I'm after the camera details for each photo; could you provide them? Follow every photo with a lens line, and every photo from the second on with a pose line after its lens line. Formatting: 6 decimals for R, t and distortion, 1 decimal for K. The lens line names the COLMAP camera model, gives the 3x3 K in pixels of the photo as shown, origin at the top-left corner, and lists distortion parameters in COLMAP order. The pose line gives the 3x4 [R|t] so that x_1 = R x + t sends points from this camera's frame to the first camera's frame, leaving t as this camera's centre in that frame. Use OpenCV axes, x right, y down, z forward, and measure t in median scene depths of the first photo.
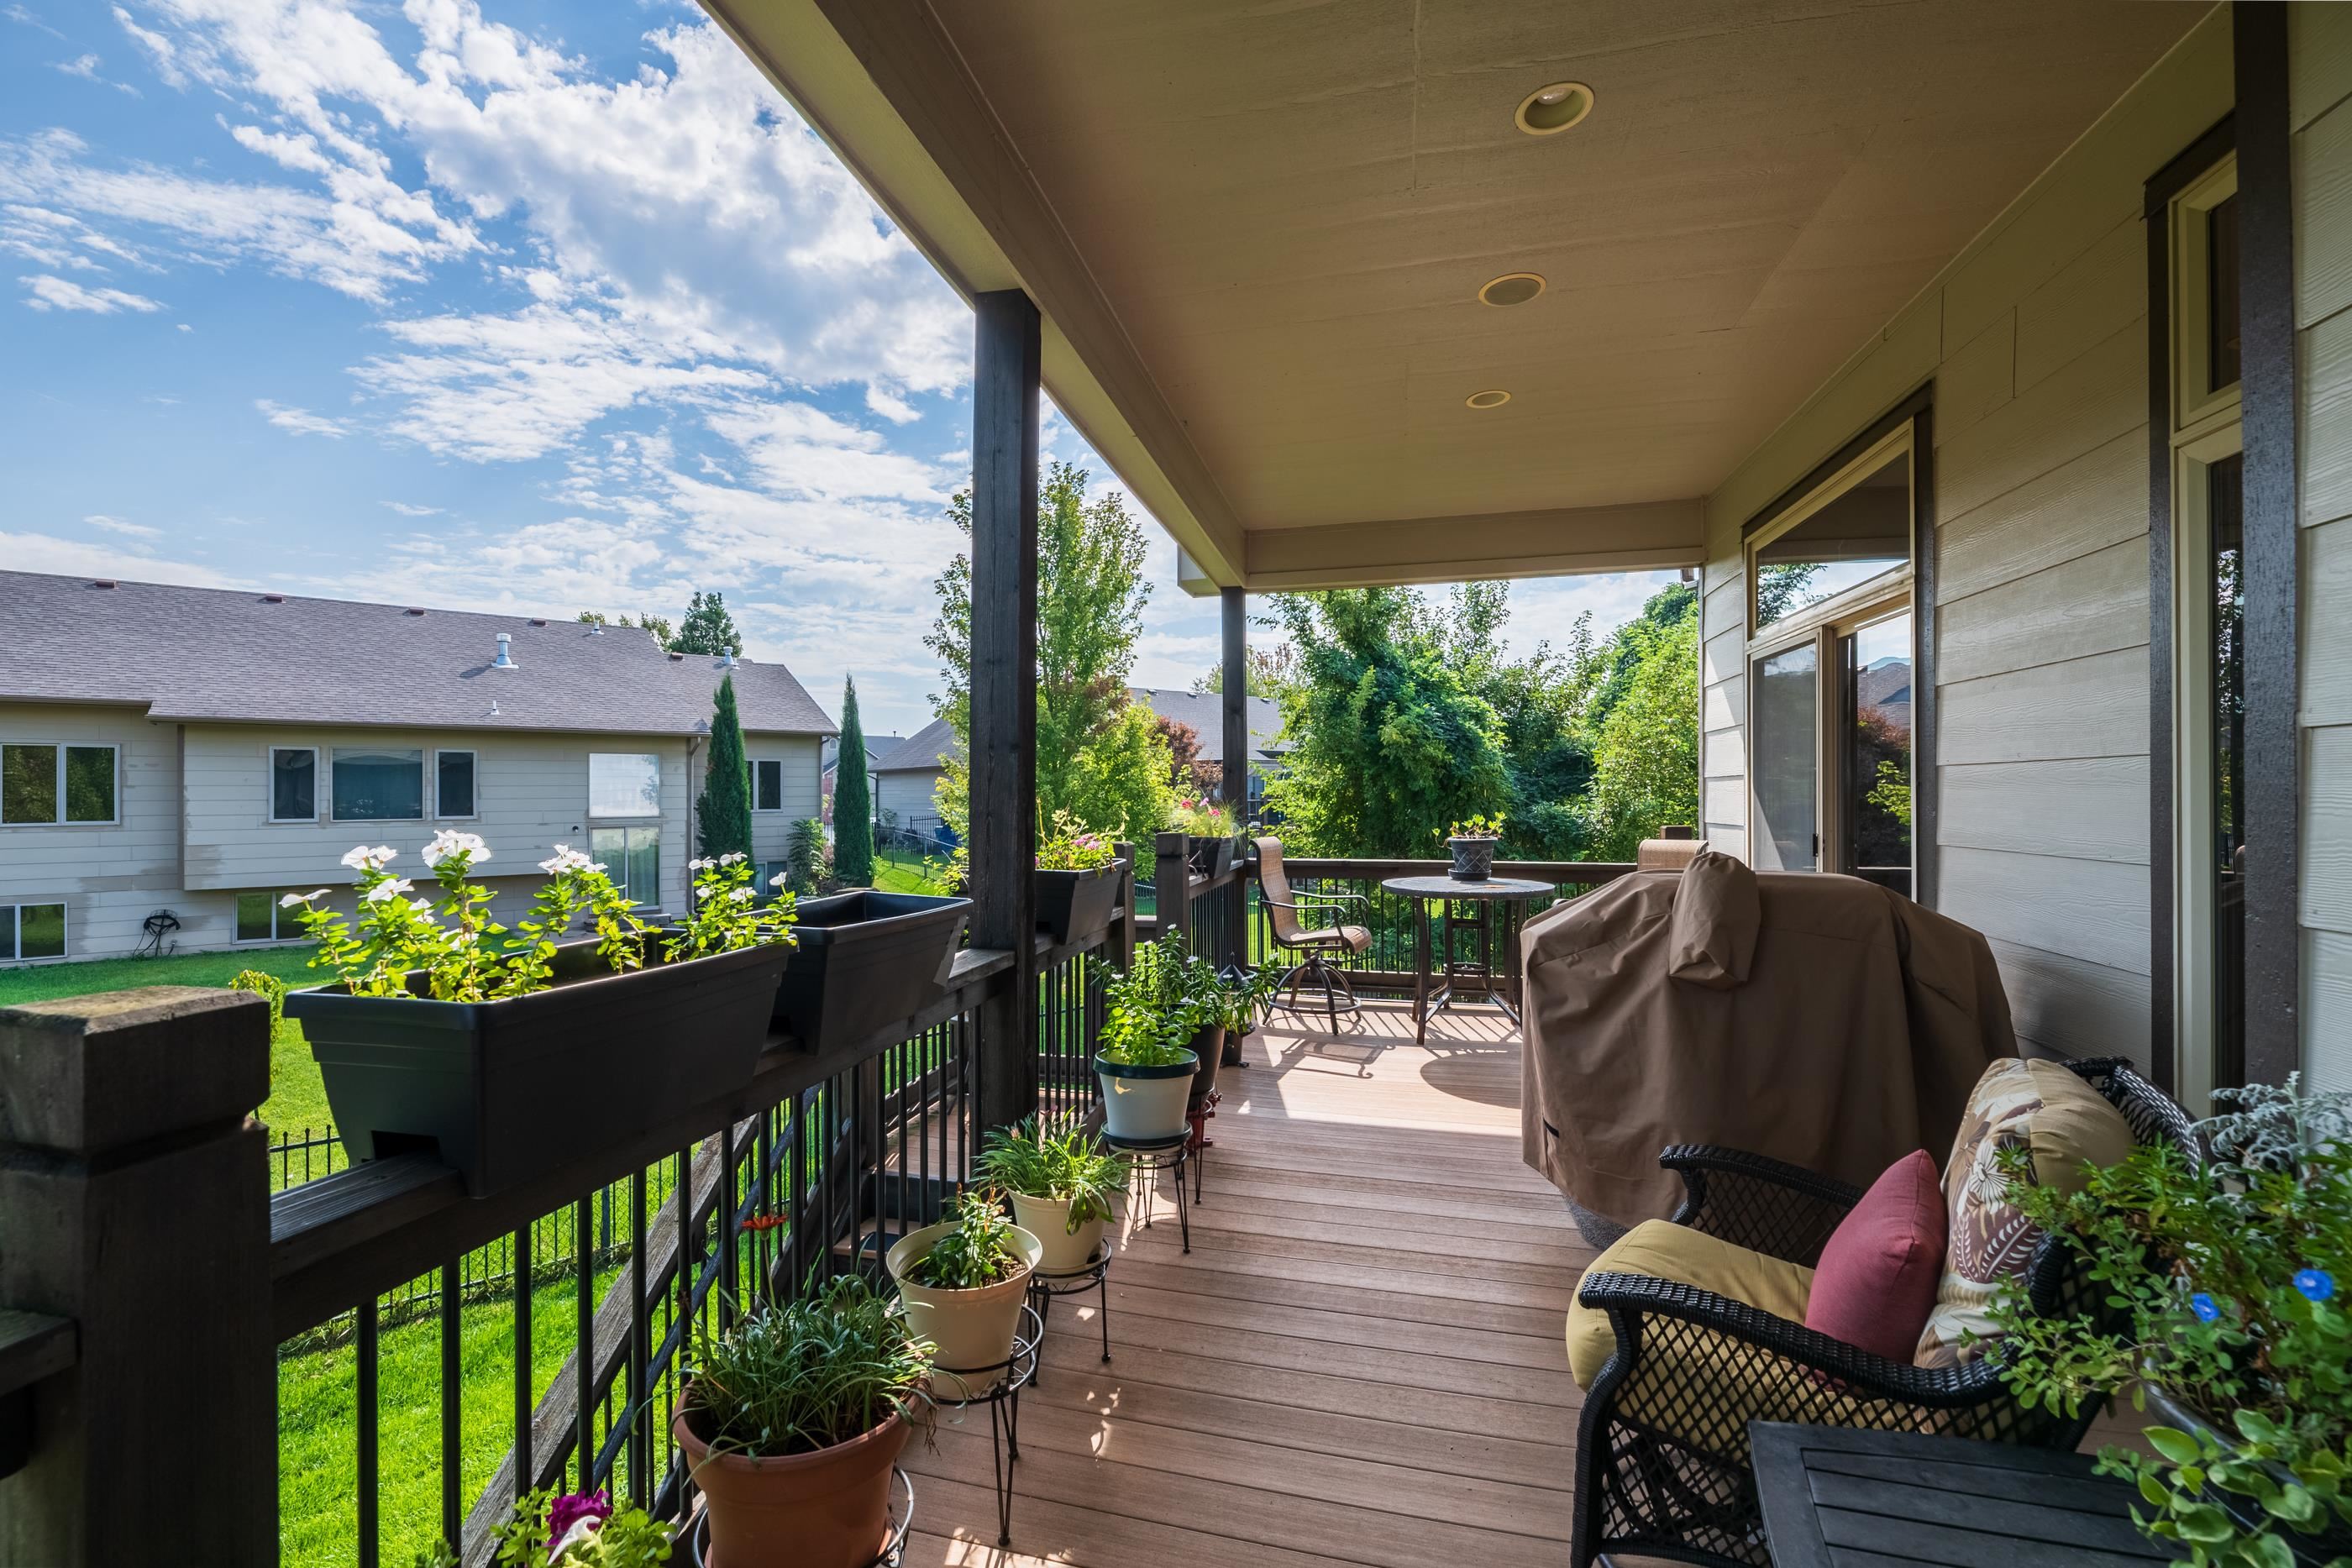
lens RADIAL K [[999.2, 0, 1176.0], [0, 999.2, 784.0], [0, 0, 1]] dist [0.001672, 0.000838]
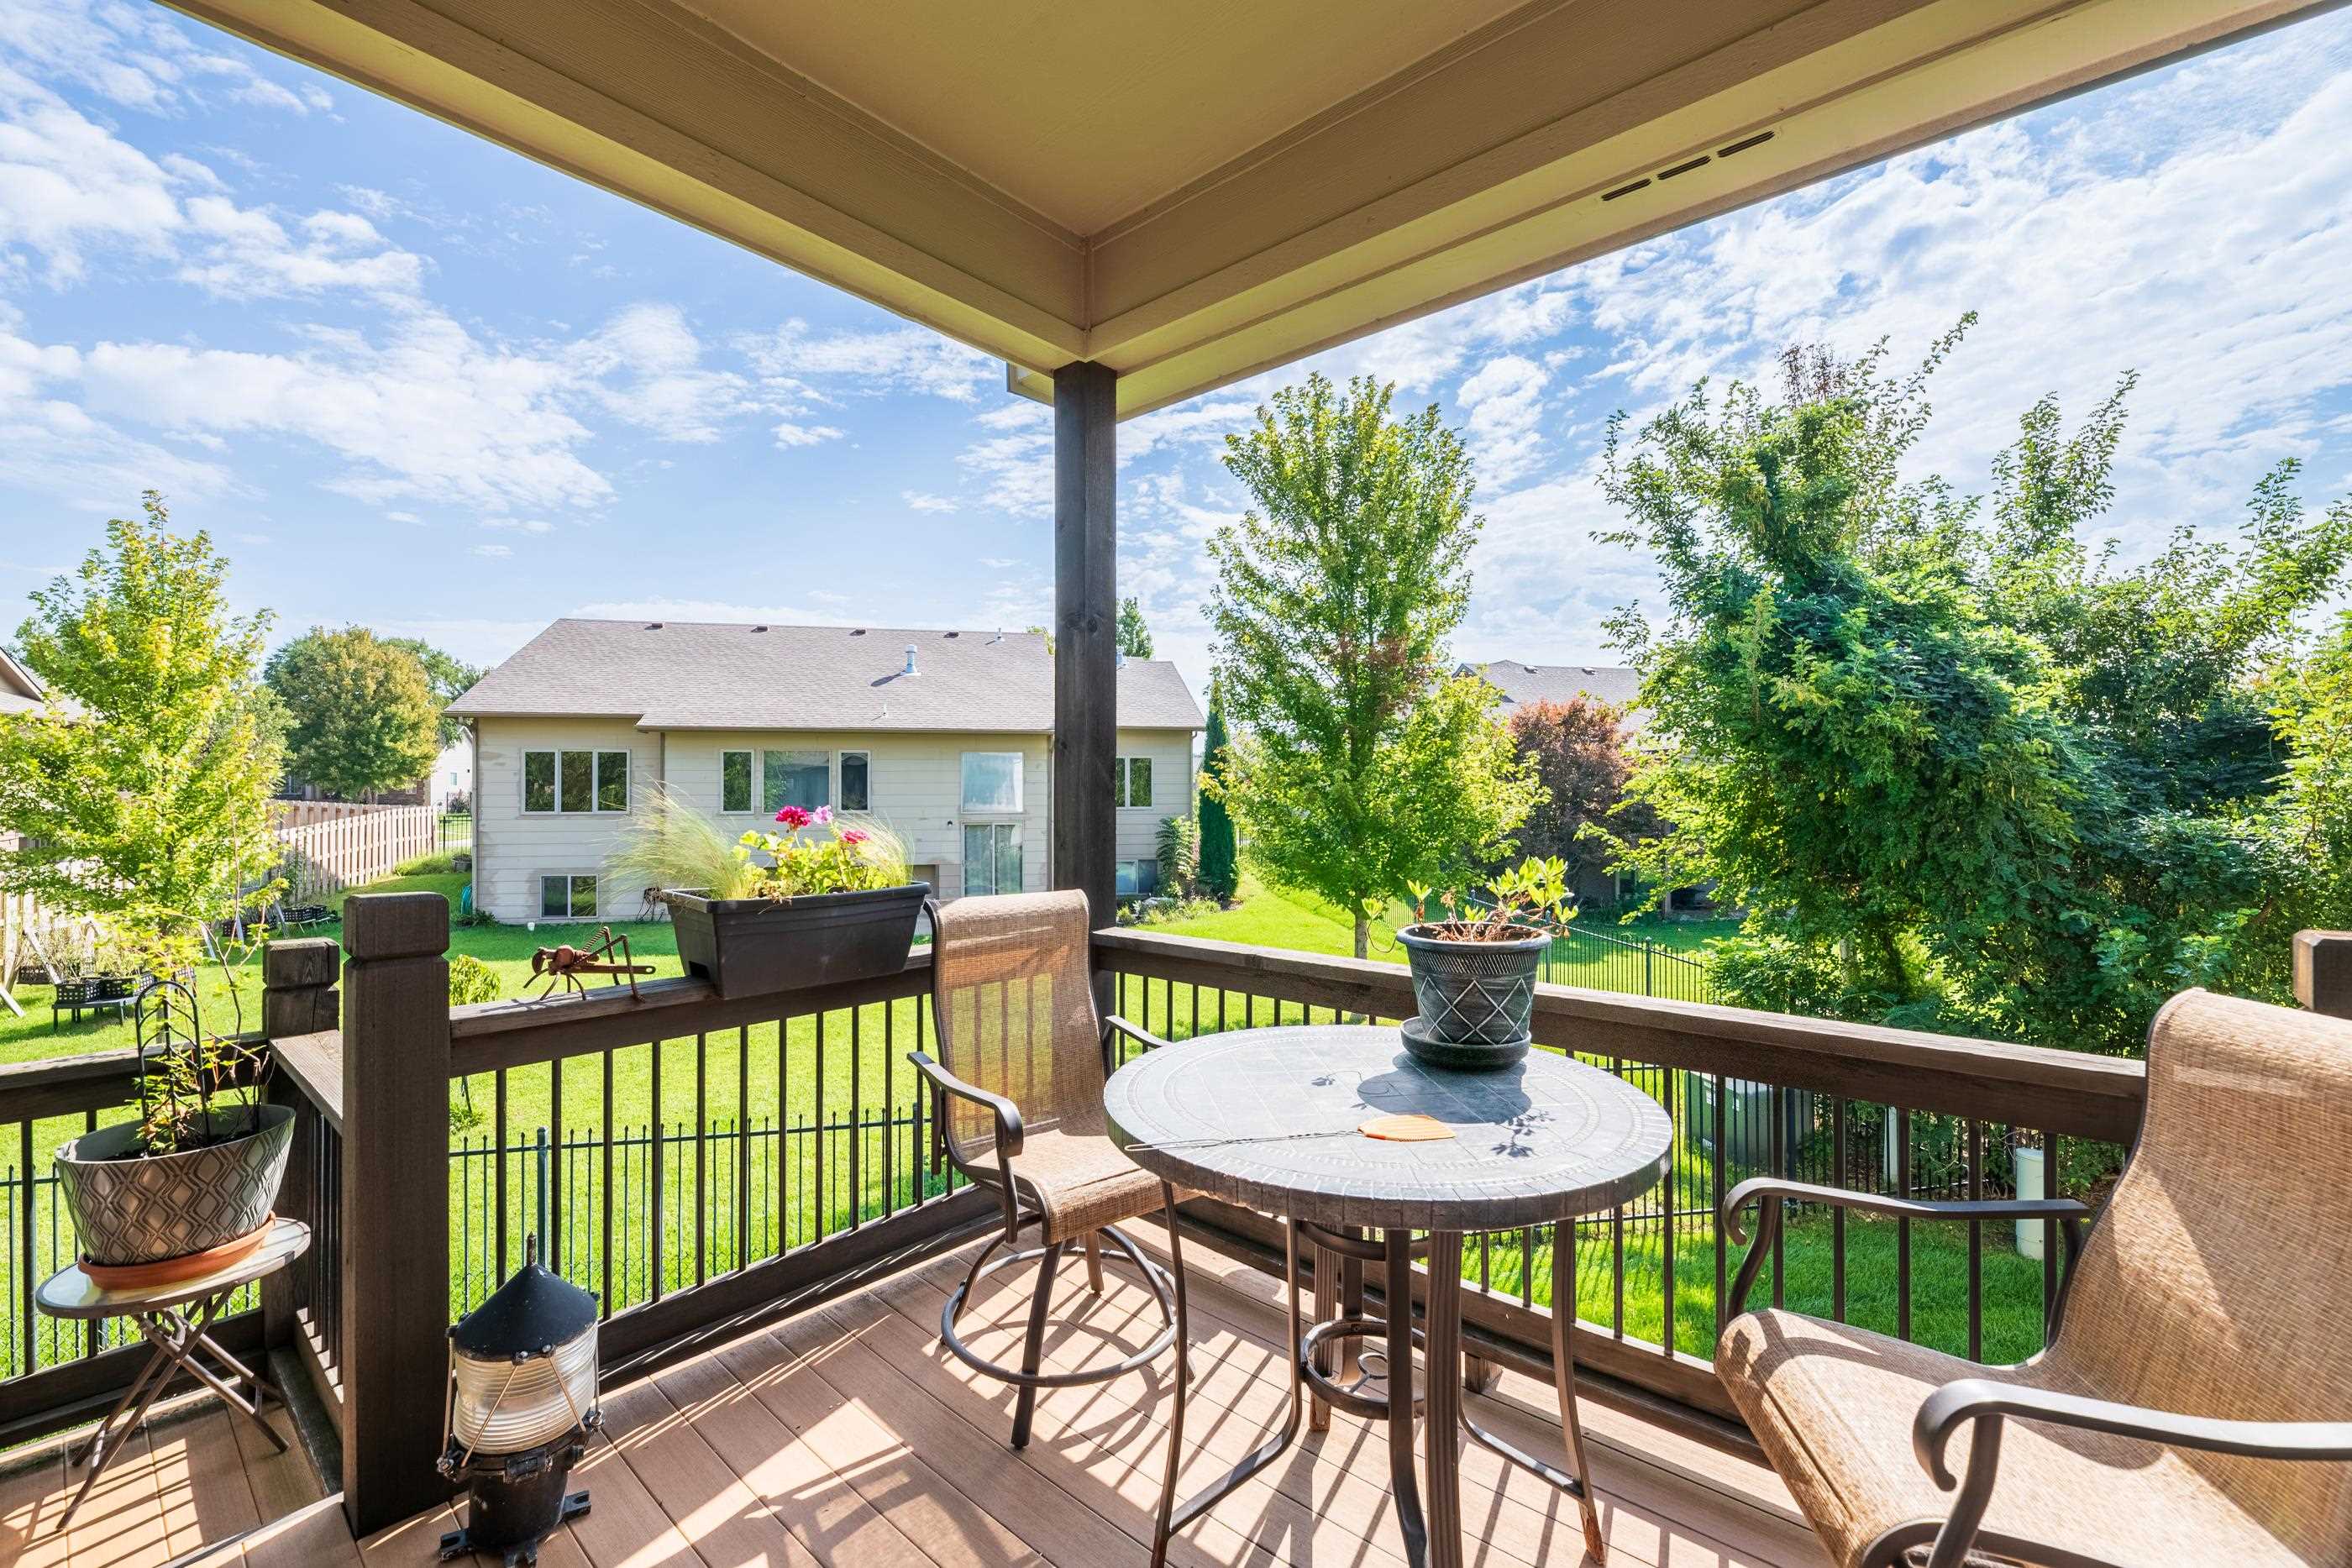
lens RADIAL K [[992.1, 0, 1161.0], [0, 992.1, 791.6], [0, 0, 1]] dist [-0.001179, -0.000455]
pose [[0.880899, 0.003506, -0.473292, 0.117361], [0.000798, 0.999960, 0.008893, 0.002193], [0.473304, -0.008212, 0.880861, 0.219488]]
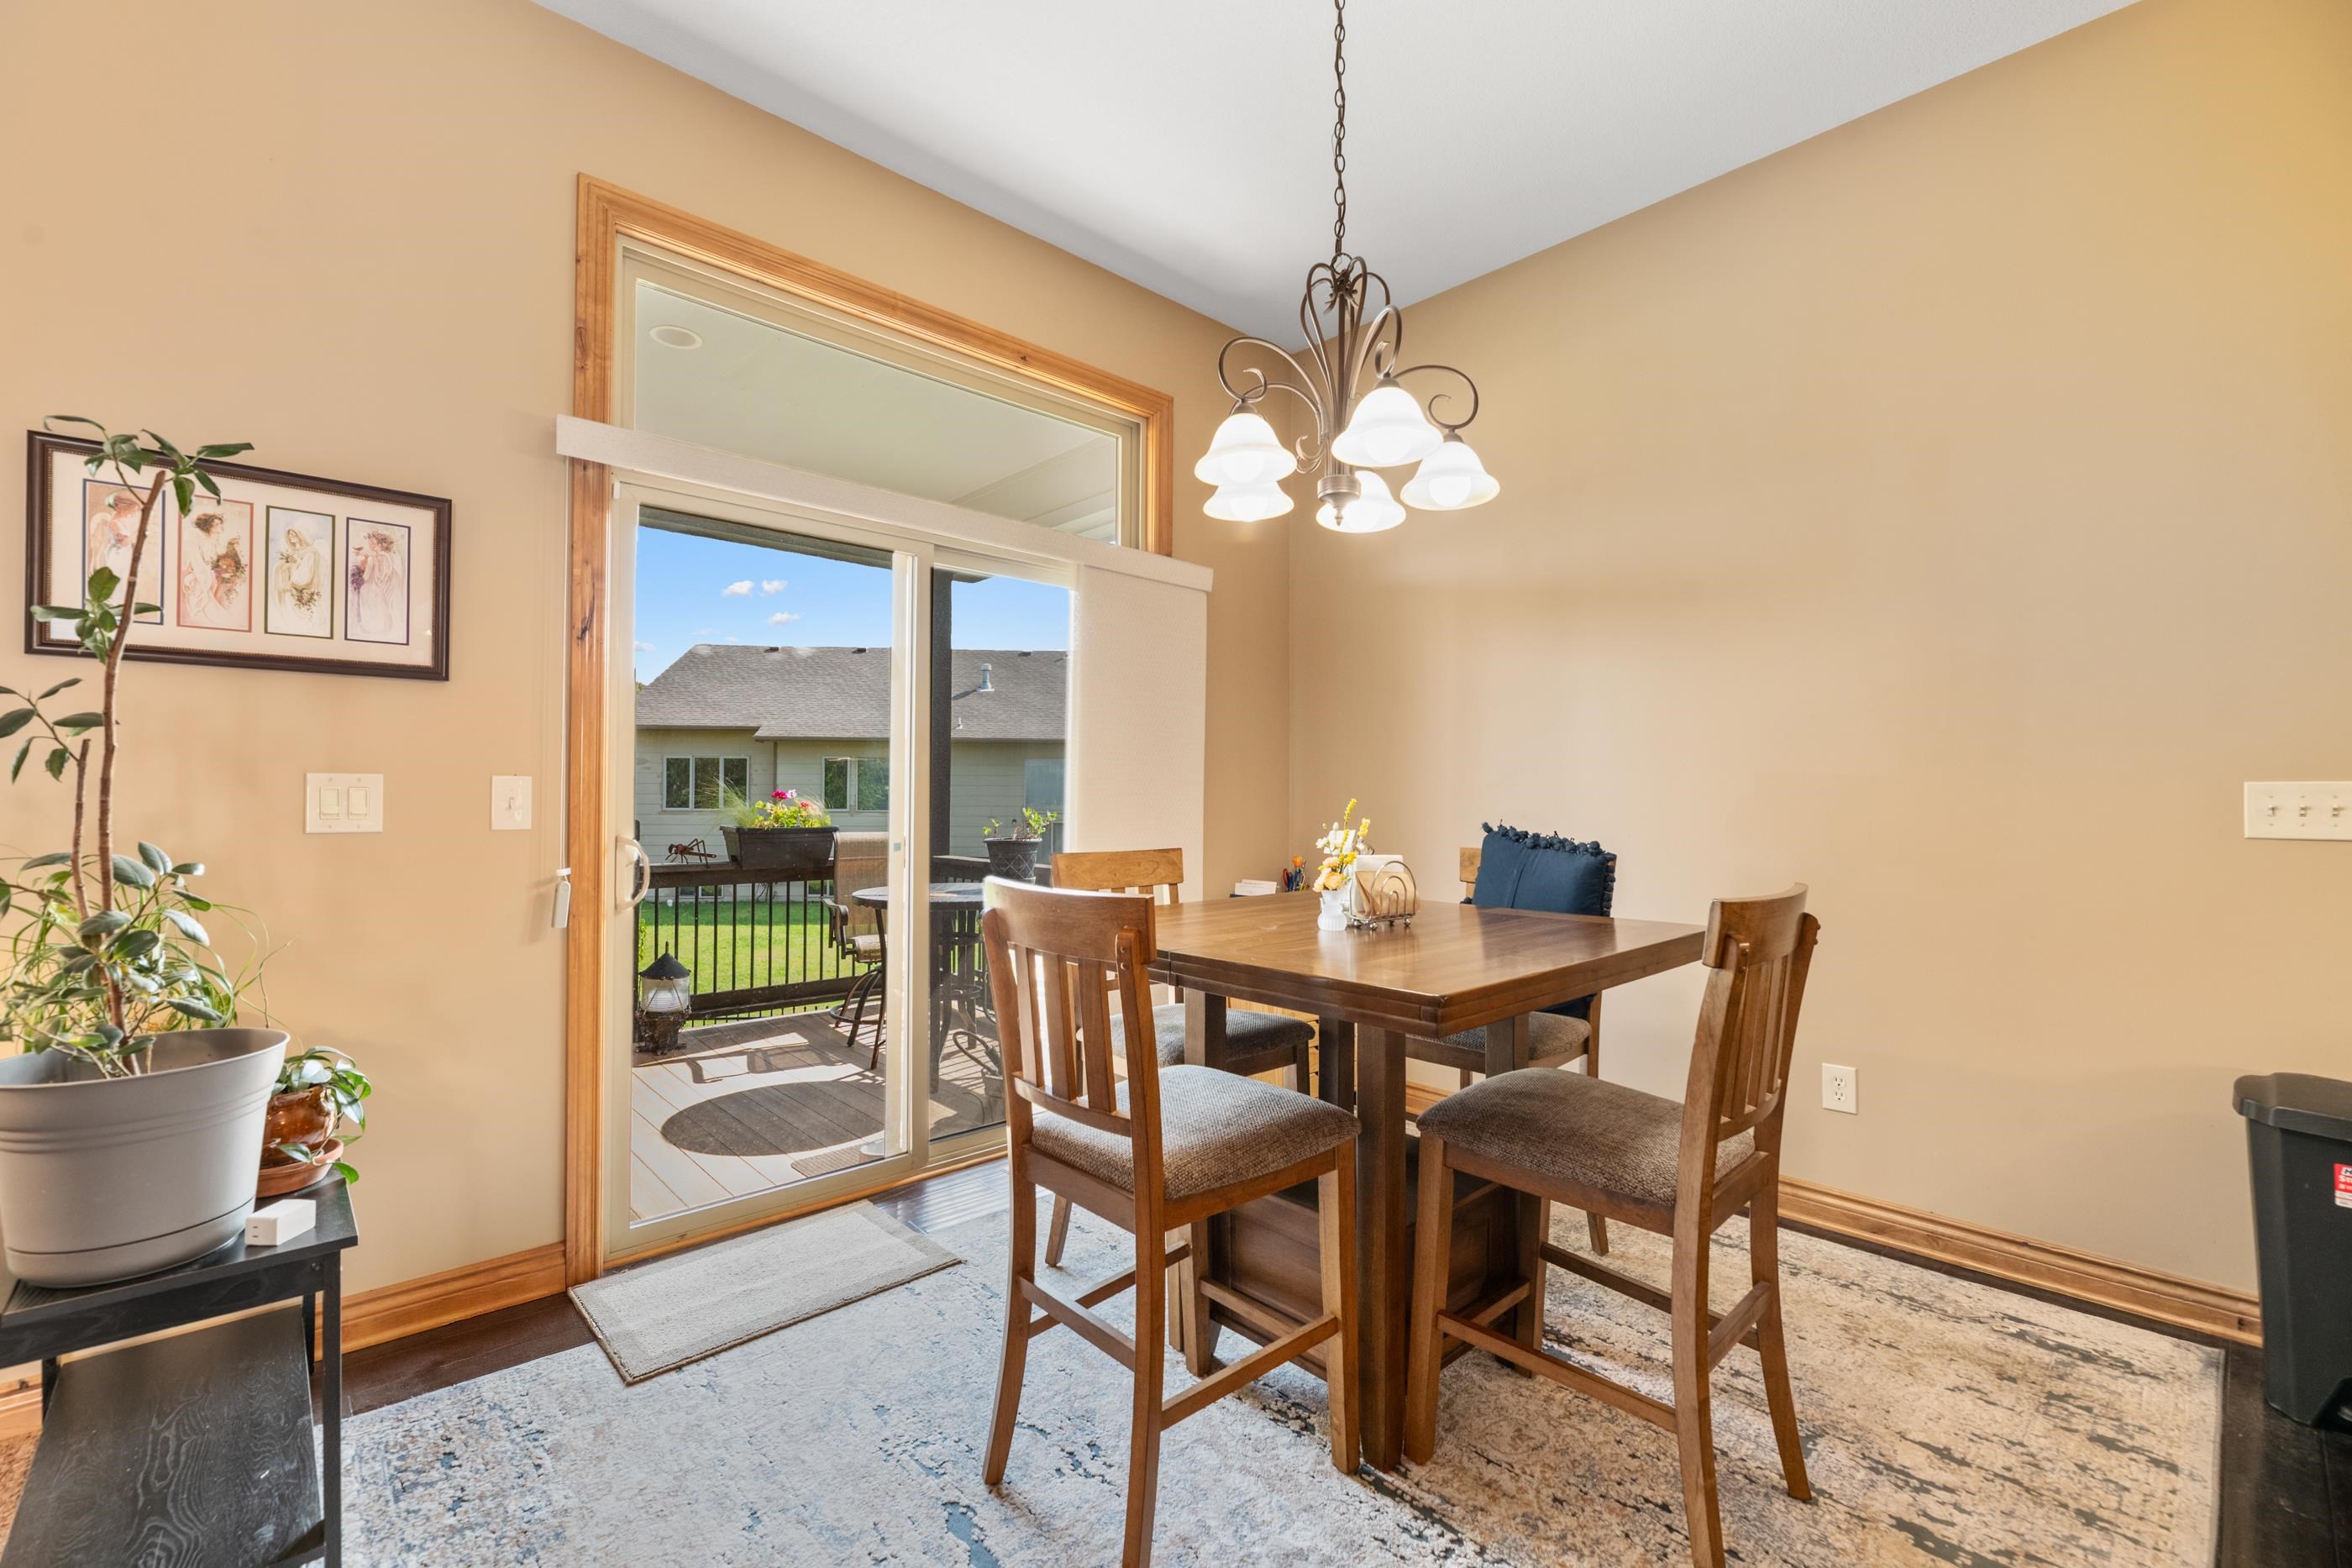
lens RADIAL K [[992.1, 0, 1161.0], [0, 992.1, 791.6], [0, 0, 1]] dist [-0.001179, -0.000455]
pose [[0.825225, 0.004520, -0.564786, 0.283699], [-0.001852, 0.999984, 0.005297, 0.003818], [0.564801, -0.003326, 0.825220, 0.126798]]
